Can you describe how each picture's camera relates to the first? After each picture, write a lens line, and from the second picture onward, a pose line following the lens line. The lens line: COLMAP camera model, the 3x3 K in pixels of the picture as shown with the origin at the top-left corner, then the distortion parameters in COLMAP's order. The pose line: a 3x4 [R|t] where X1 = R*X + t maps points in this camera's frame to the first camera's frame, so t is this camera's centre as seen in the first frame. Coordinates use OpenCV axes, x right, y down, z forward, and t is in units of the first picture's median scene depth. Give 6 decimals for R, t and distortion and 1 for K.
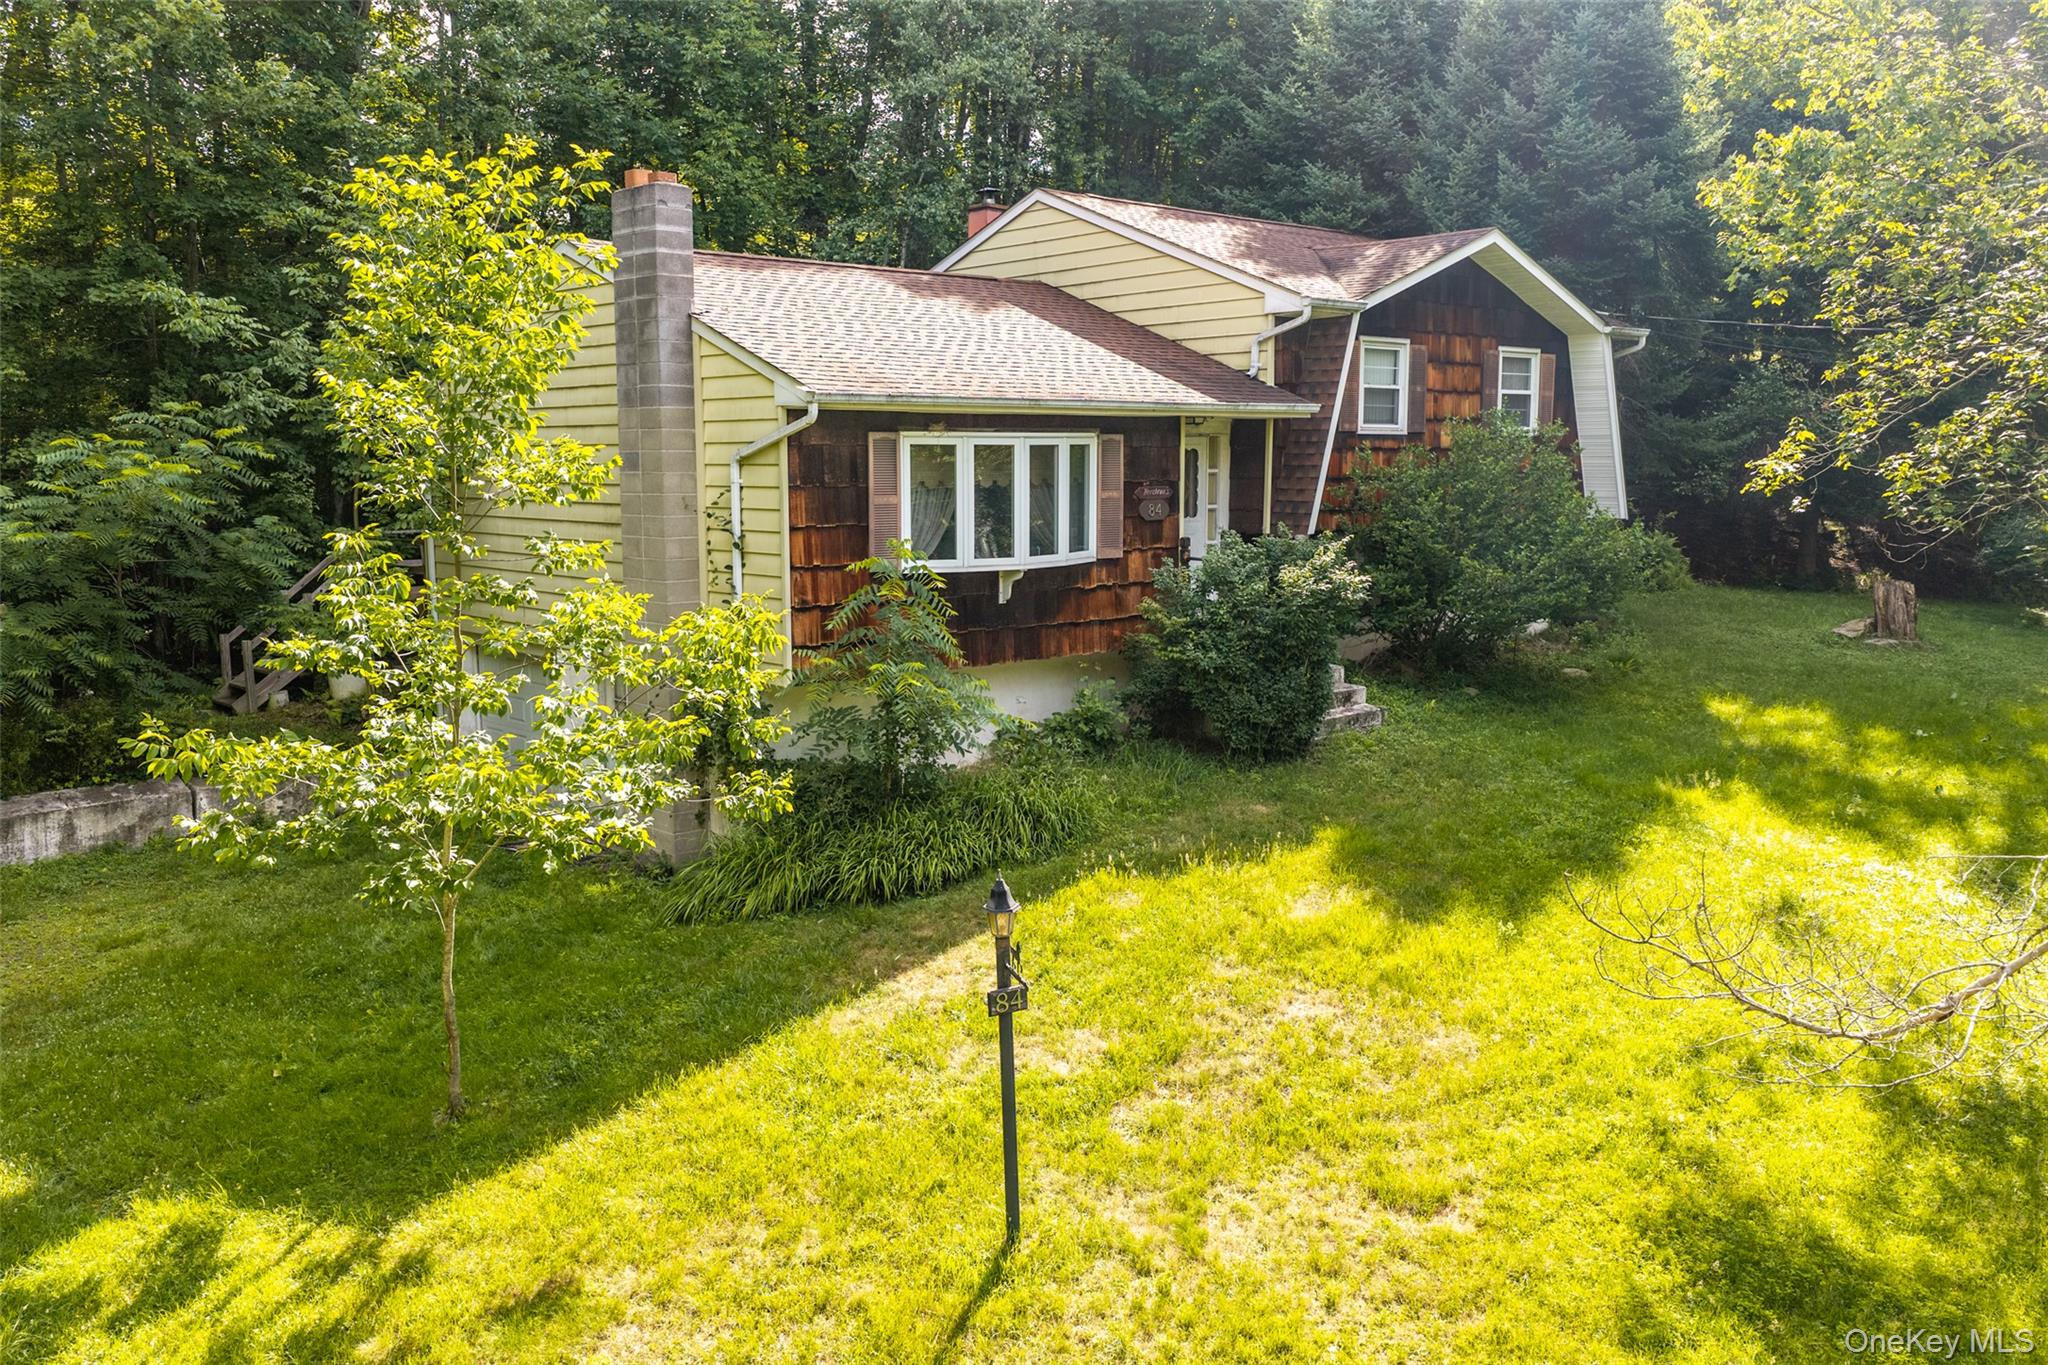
lens RADIAL K [[1664.0, 0, 1024.0], [0, 1664.0, 682.5], [0, 0, 1]] dist [0.004571, -0.004364]
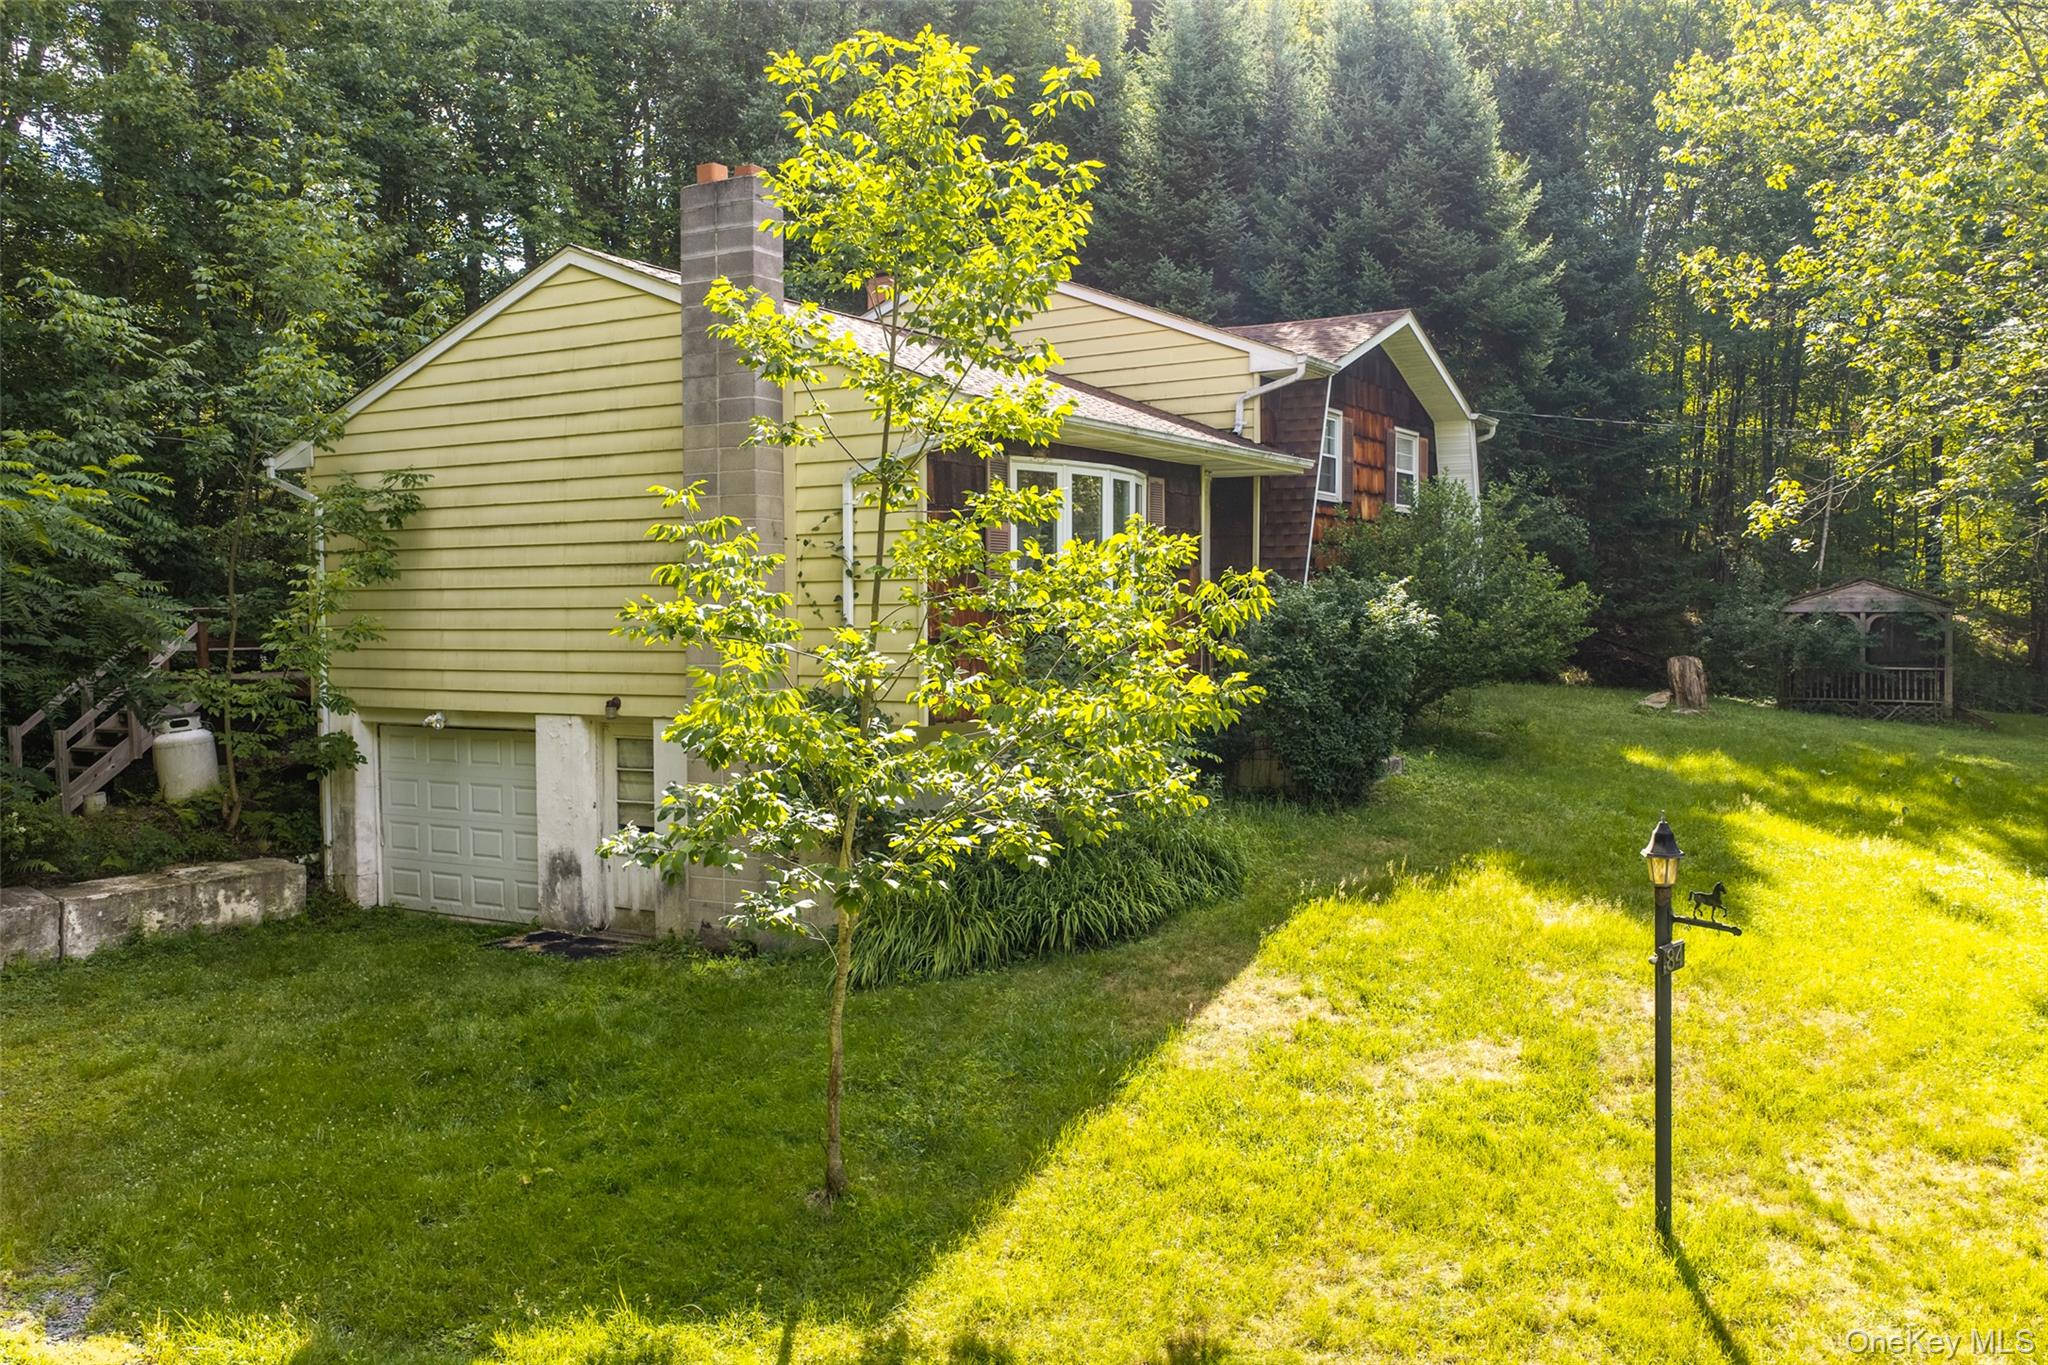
lens RADIAL K [[1664.5, 0, 1016.0], [0, 1664.5, 686.1], [0, 0, 1]] dist [0.010298, -0.004705]
pose [[0.960326, -0.013883, 0.278532, -0.316898], [0.040181, 0.995227, -0.088931, 0.058197], [-0.275968, 0.096595, 0.956301, 0.112530]]
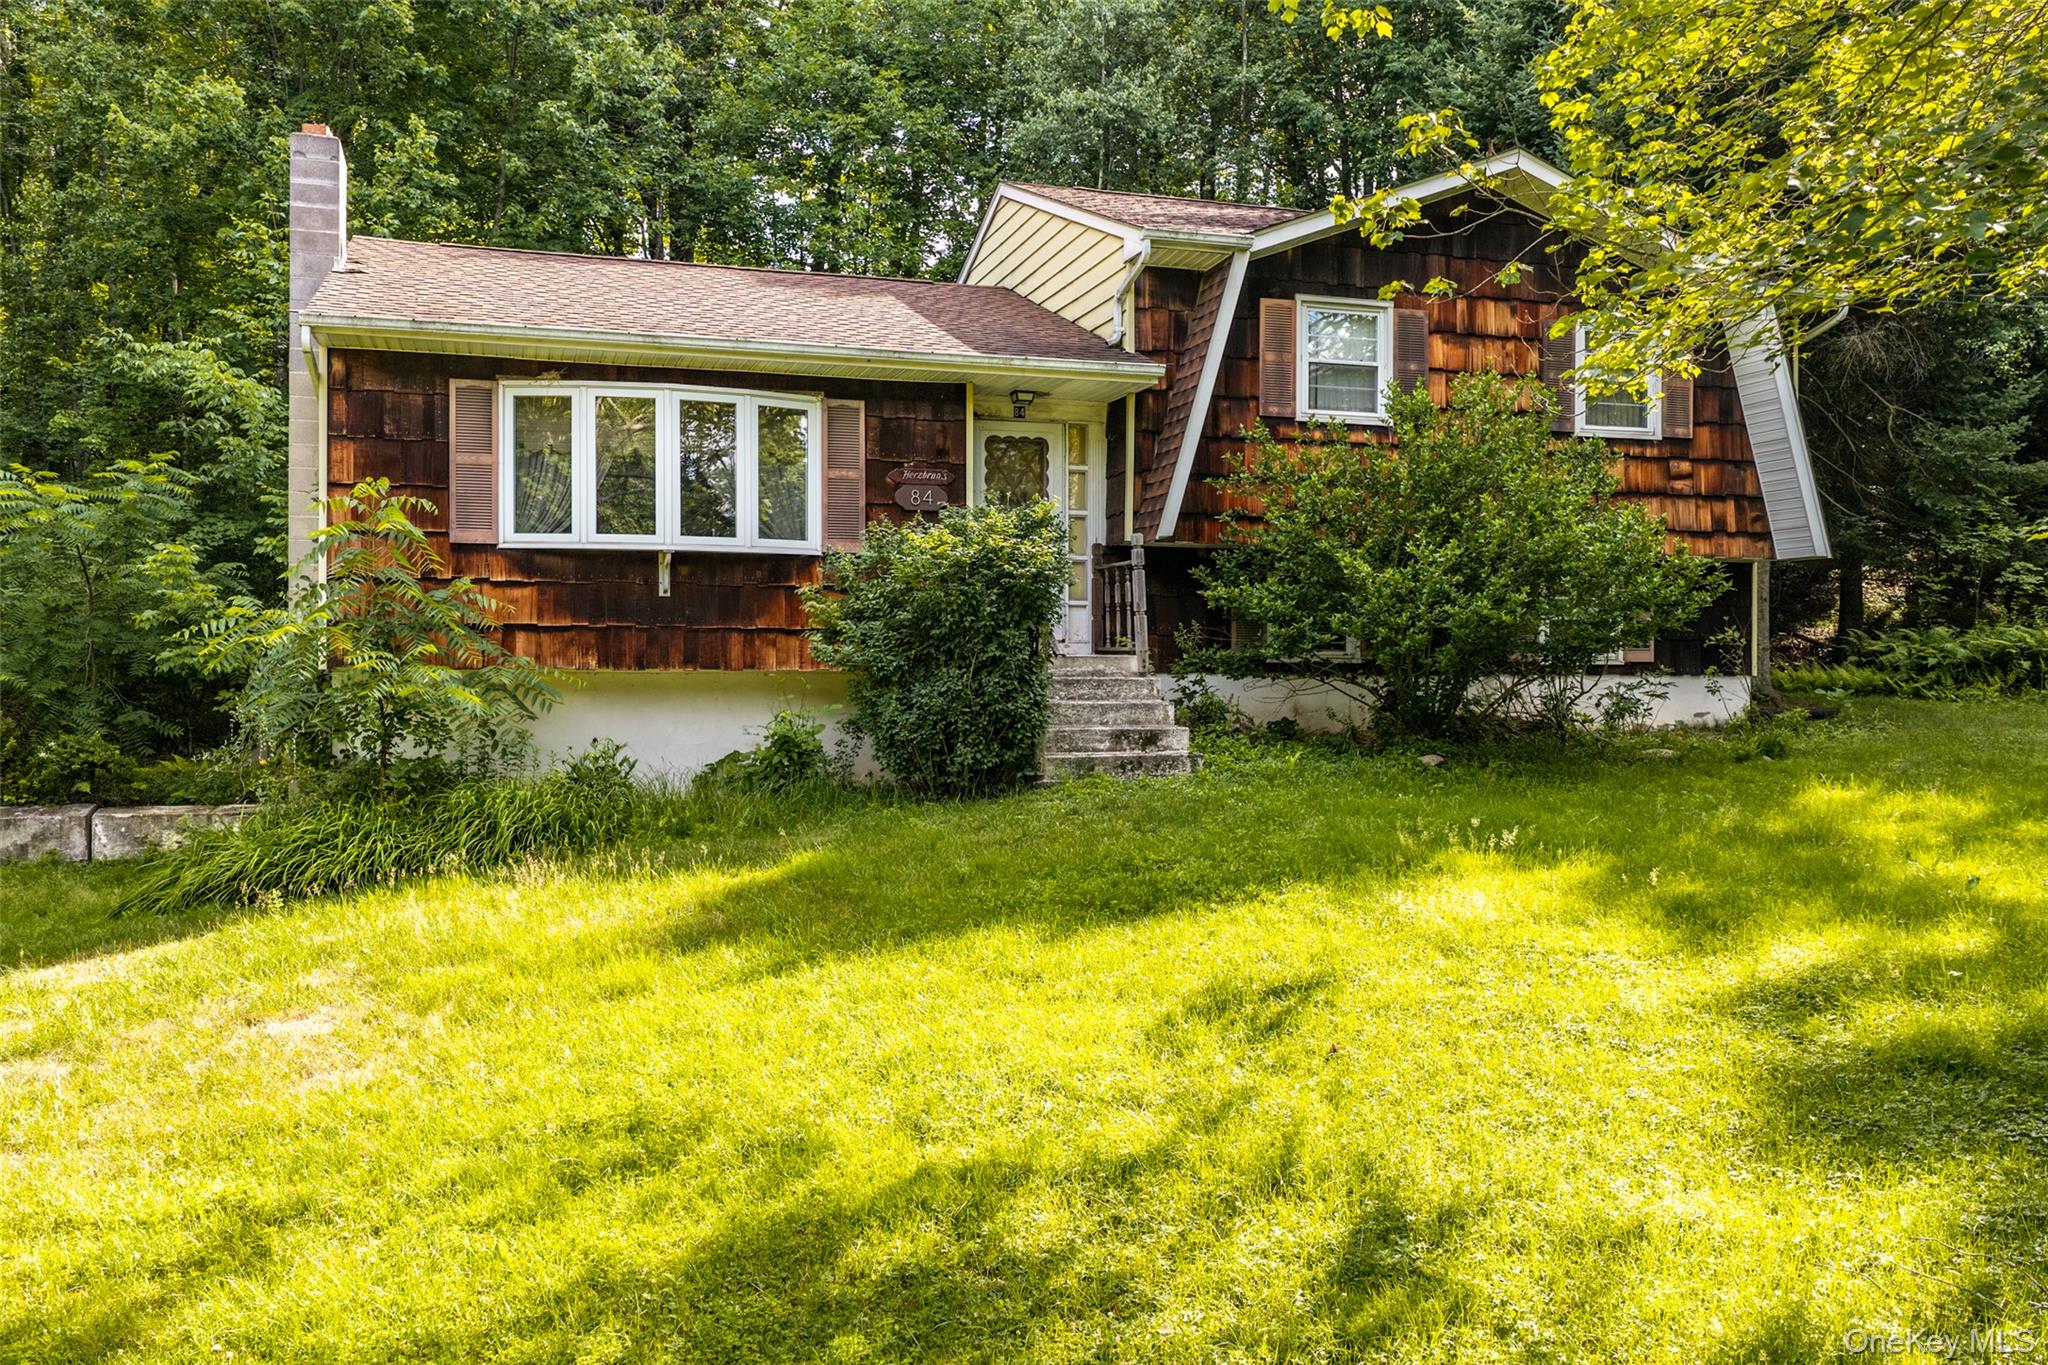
lens RADIAL K [[1664.0, 0, 1024.0], [0, 1664.0, 682.5], [0, 0, 1]] dist [0.004571, -0.004364]
pose [[0.910114, 0.001343, -0.414356, 0.496746], [-0.059000, 0.990226, -0.126380, 0.089162], [0.410136, 0.139467, 0.901298, 0.347032]]
